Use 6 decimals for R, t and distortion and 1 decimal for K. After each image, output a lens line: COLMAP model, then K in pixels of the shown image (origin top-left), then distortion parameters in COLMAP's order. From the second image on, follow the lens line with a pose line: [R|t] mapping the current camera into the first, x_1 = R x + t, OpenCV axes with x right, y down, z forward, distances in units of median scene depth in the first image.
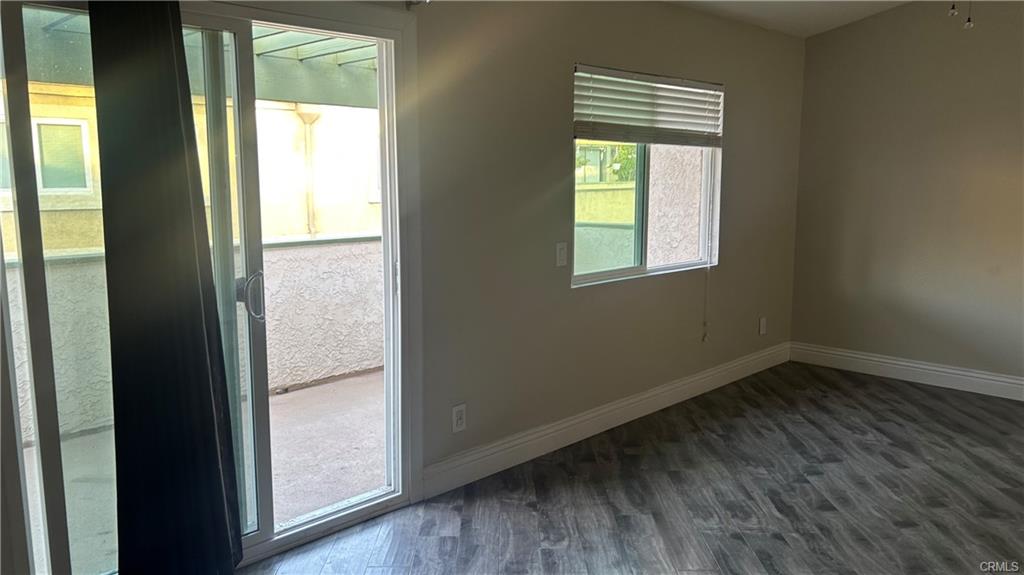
lens RADIAL K [[798.9, 0, 512.0], [0, 798.9, 287.5], [0, 0, 1]] dist [0.006699, 0.002099]
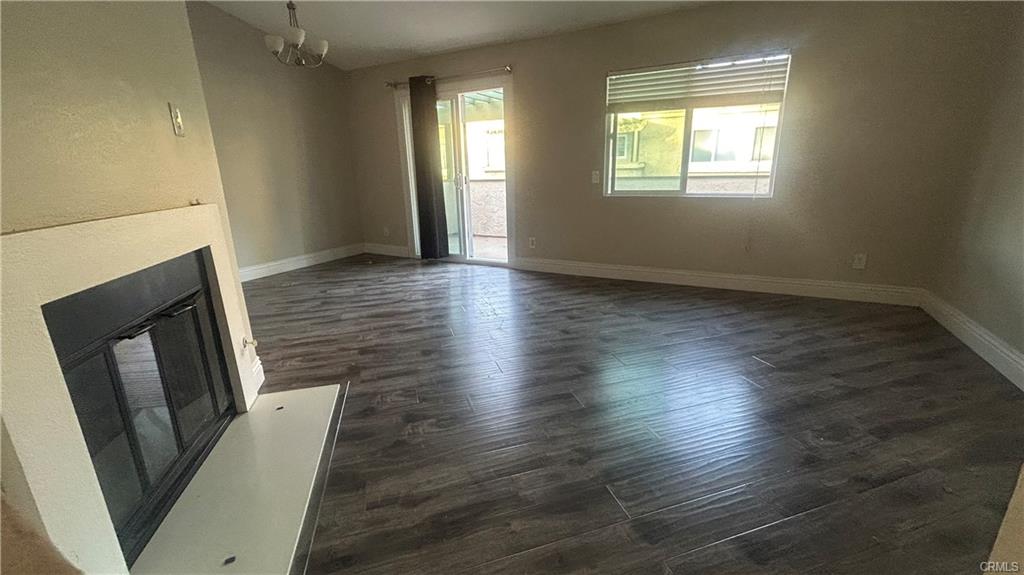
lens RADIAL K [[428.5, 0, 512.0], [0, 428.5, 287.5], [0, 0, 1]] dist [0.014568, 0.000022]
pose [[0.287956, 0.250519, -0.924295, 0.947920], [-0.125880, 0.966704, 0.222796, 0.010946], [0.949334, 0.052195, 0.309904, 0.446915]]
